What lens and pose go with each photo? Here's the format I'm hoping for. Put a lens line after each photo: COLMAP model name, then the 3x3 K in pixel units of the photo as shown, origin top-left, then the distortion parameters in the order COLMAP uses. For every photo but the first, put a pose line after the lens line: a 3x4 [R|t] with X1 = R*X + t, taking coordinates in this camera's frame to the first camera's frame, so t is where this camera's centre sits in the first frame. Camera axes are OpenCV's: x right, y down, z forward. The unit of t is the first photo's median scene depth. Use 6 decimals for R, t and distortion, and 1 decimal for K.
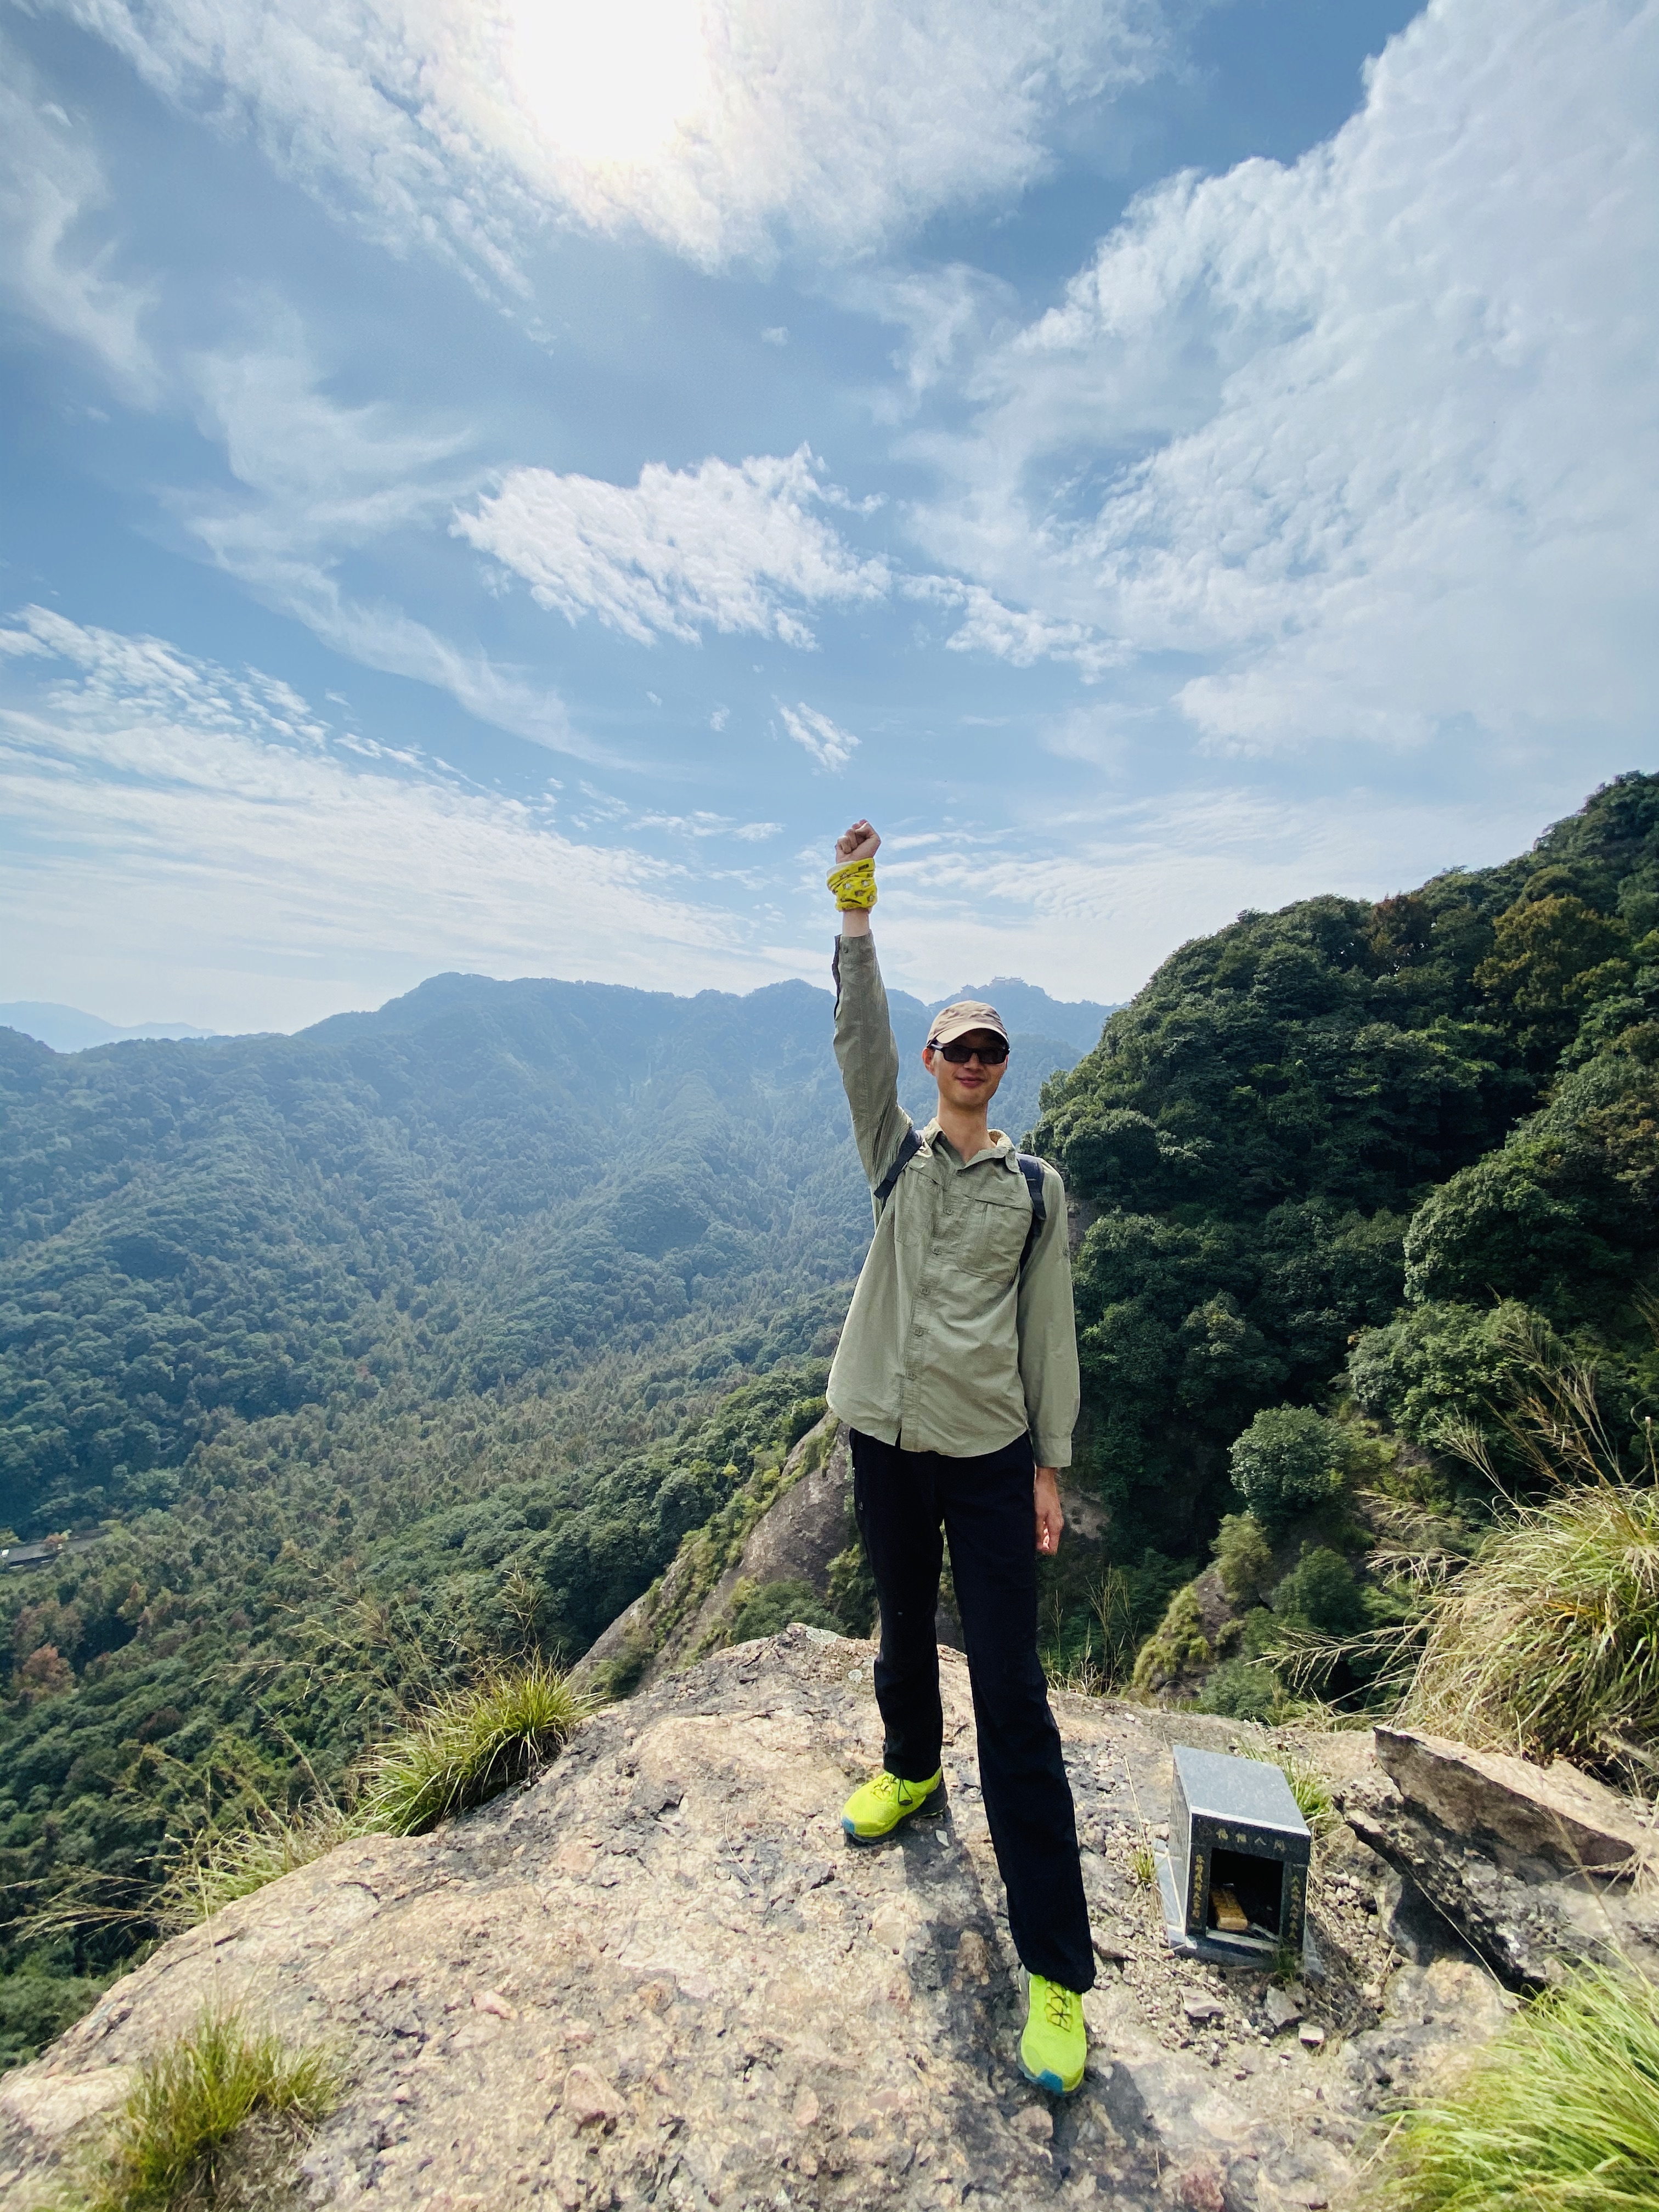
lens RADIAL K [[891.4, 0, 824.3], [0, 891.4, 1105.3], [0, 0, 1]] dist [0.014220, -0.017576]
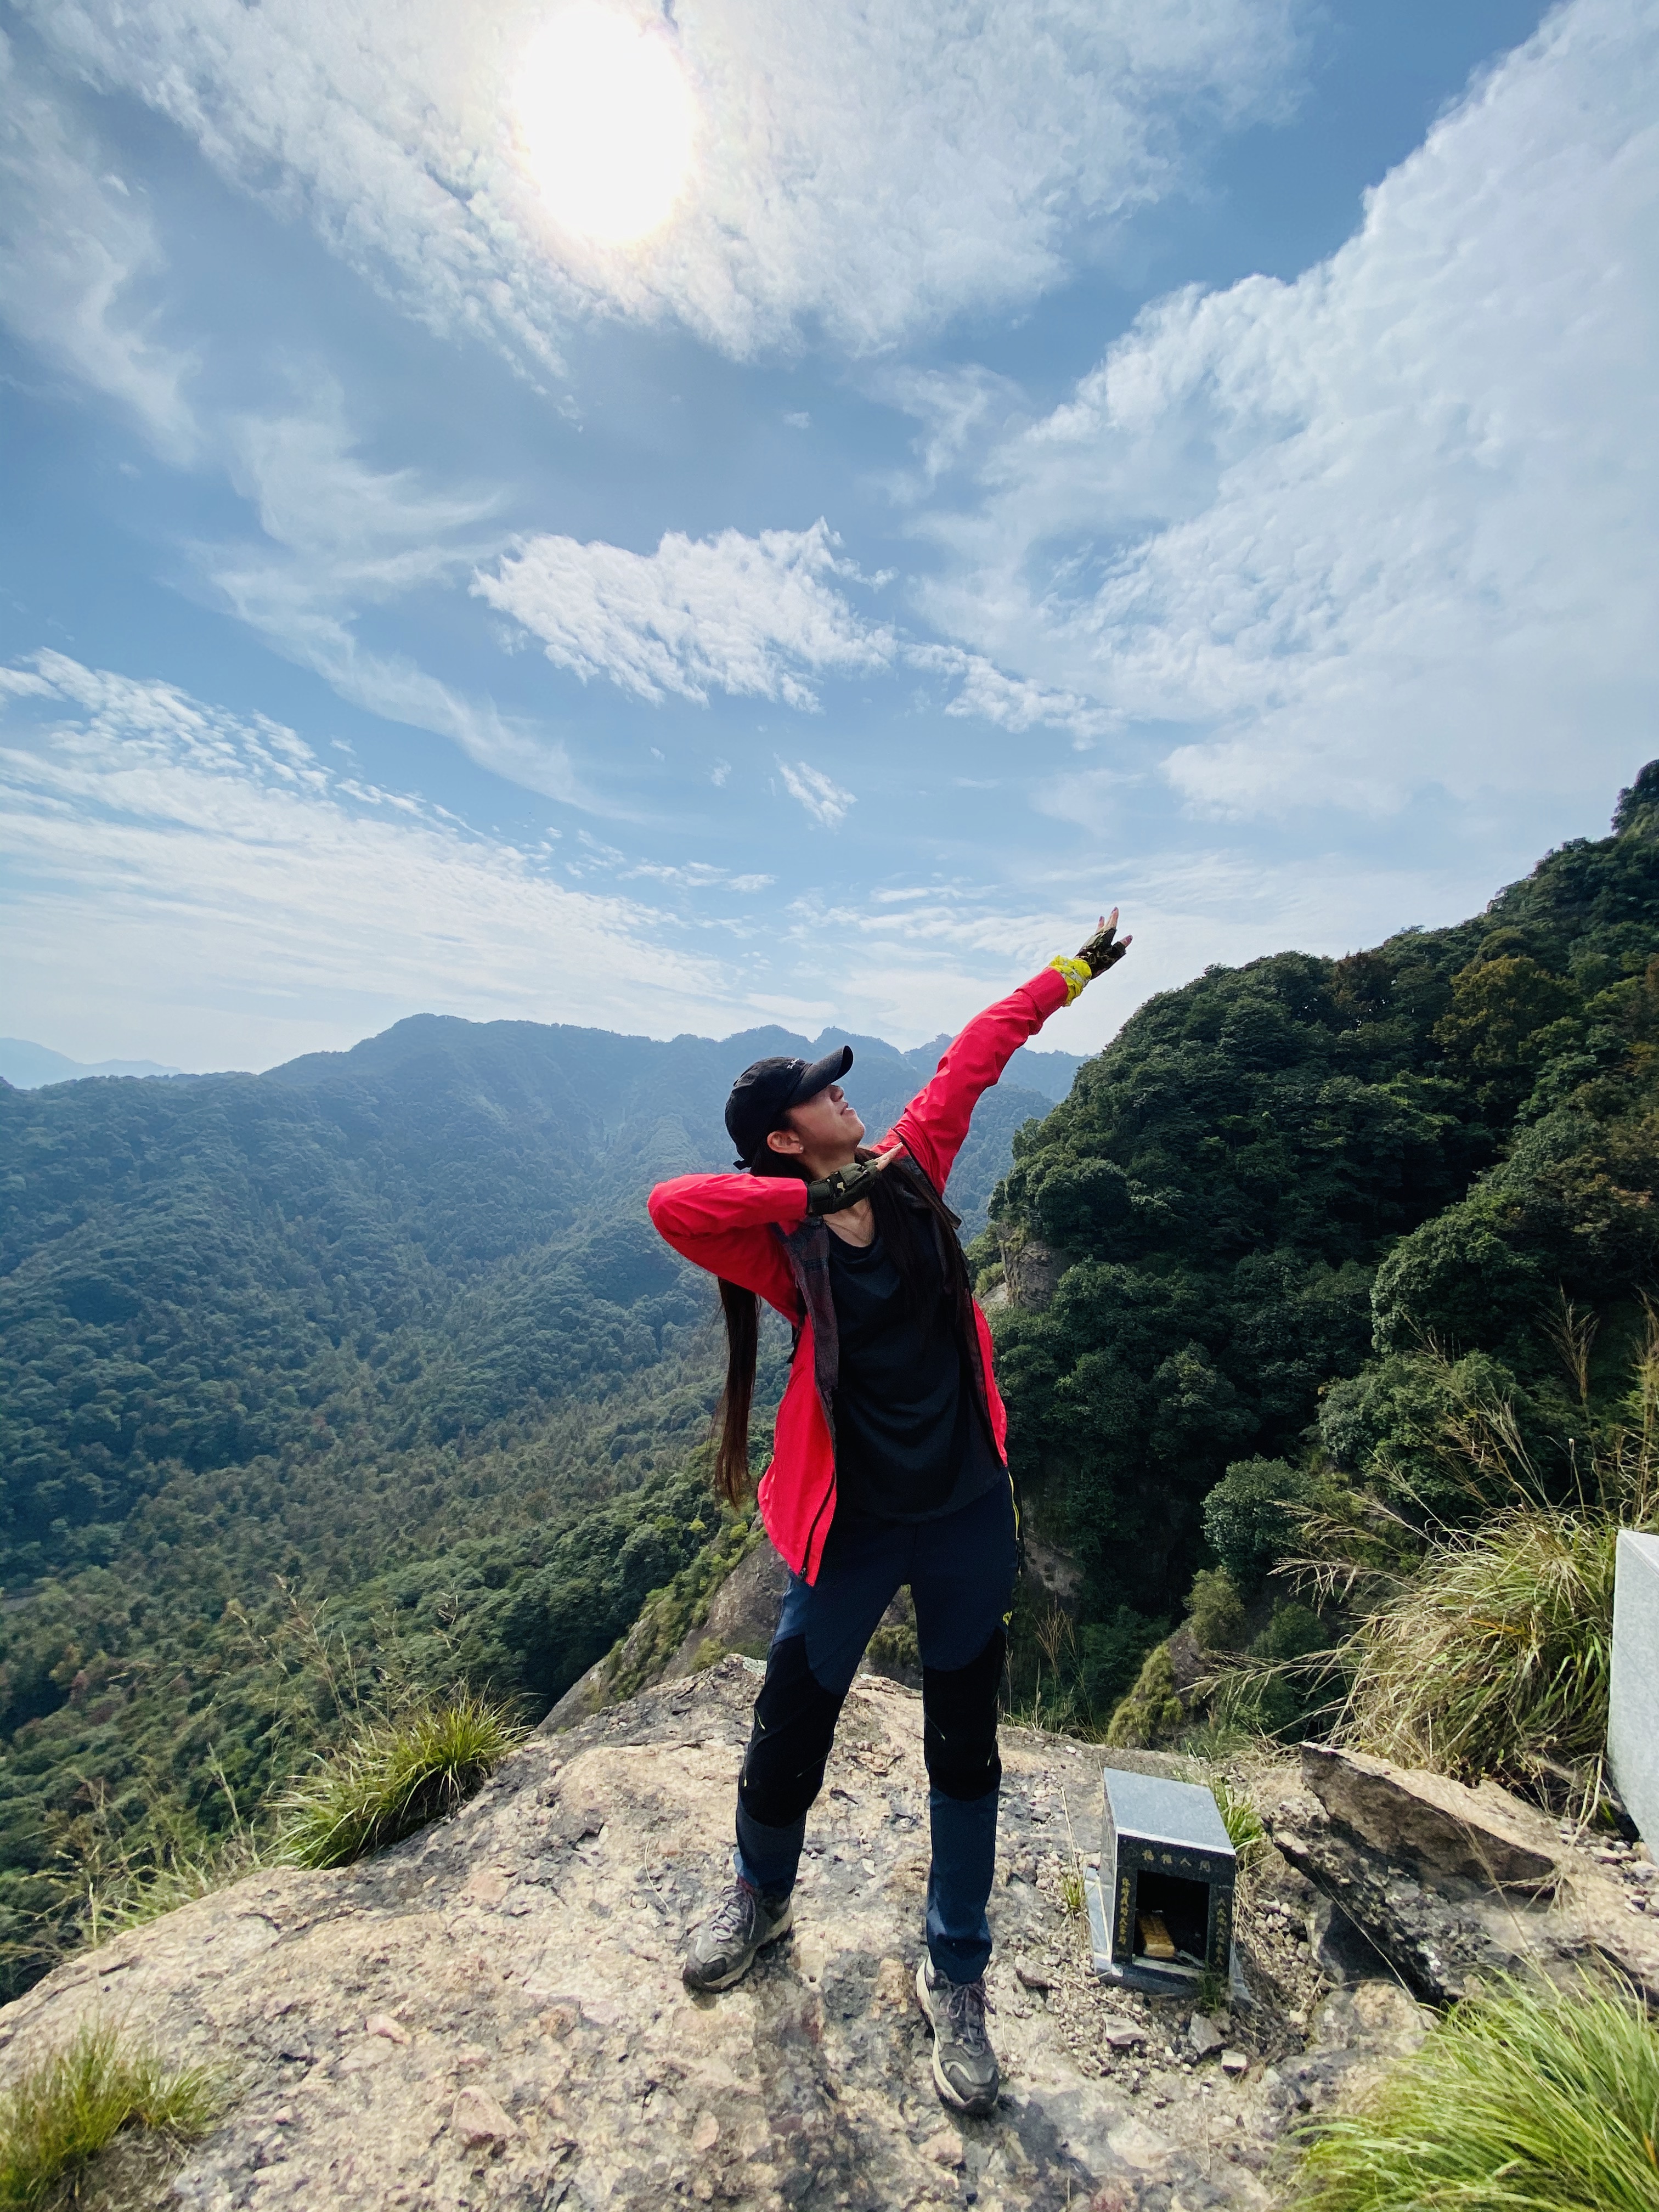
lens RADIAL K [[891.4, 0, 824.3], [0, 891.4, 1105.3], [0, 0, 1]] dist [0.014220, -0.017576]
pose [[0.999535, 0.012825, 0.027664, 0.049973], [-0.011369, 0.998573, -0.052183, 0.043653], [-0.028294, 0.051844, 0.998254, -0.018488]]
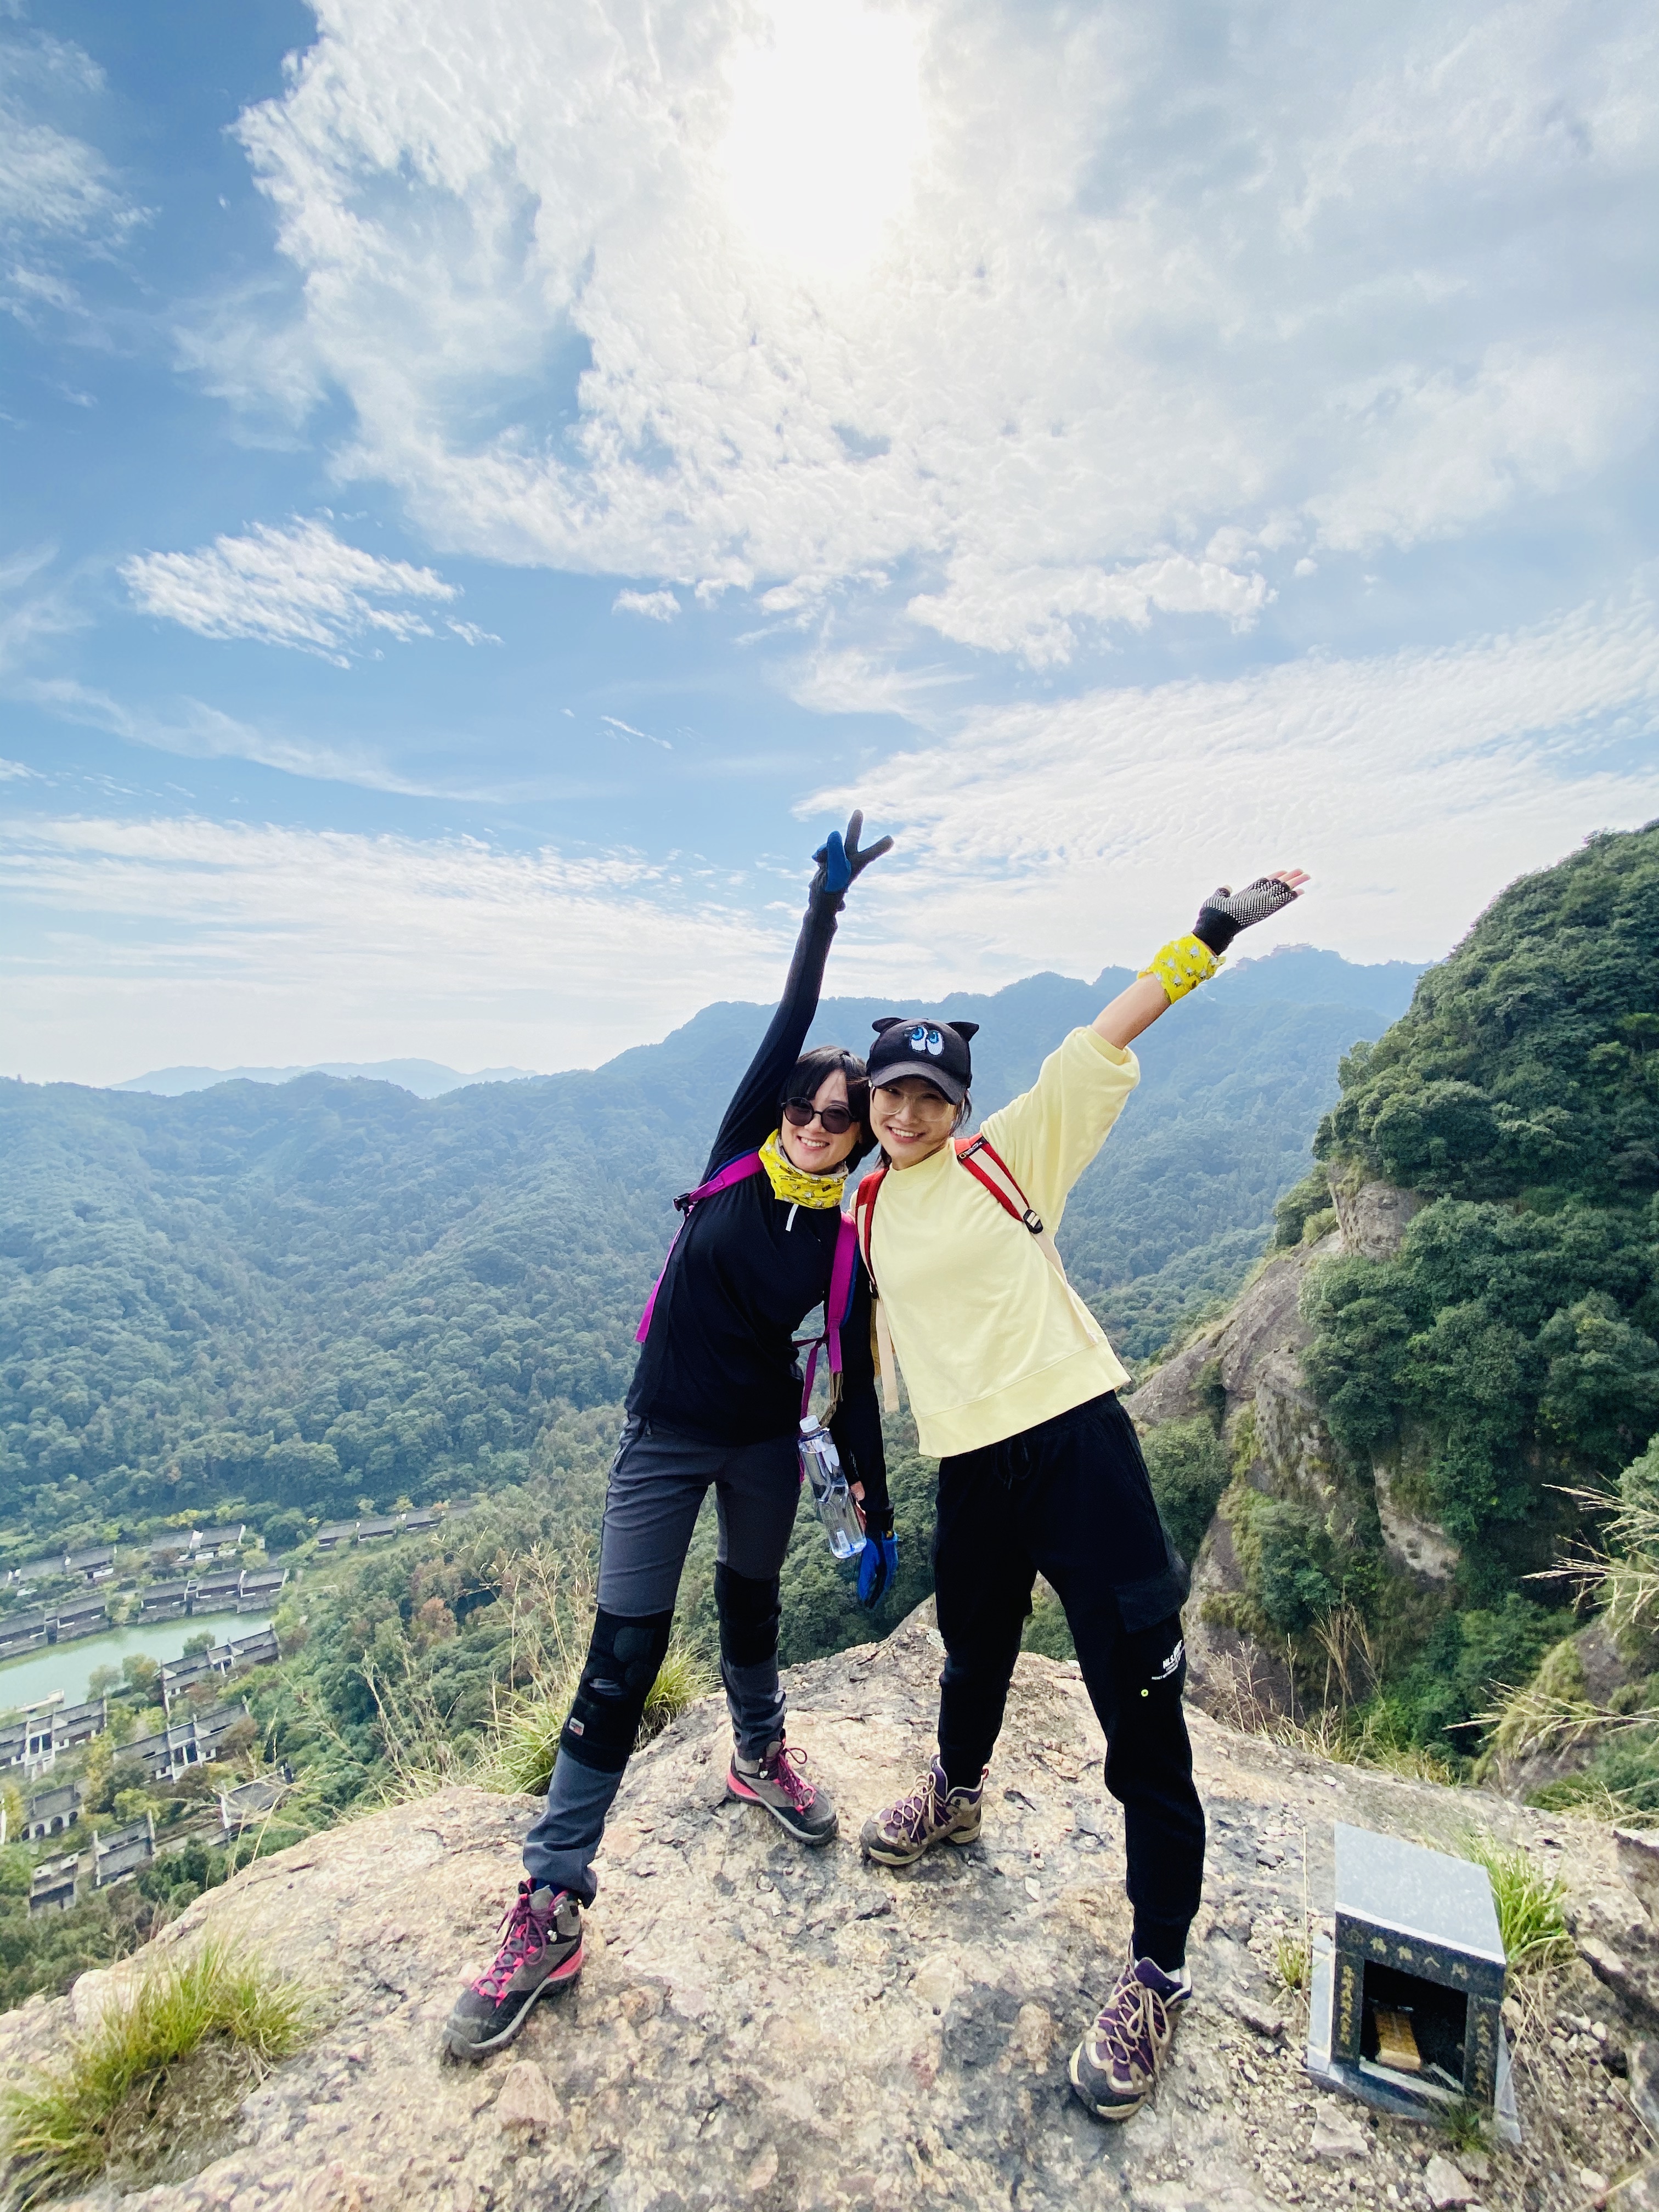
lens RADIAL K [[892.7, 0, 824.1], [0, 892.7, 1105.9], [0, 0, 1]] dist [0.013718, -0.017210]
pose [[0.957119, -0.063857, -0.282568, 0.251471], [0.062971, 0.997940, -0.012226, 0.085271], [0.282767, -0.006091, 0.959169, 0.149240]]
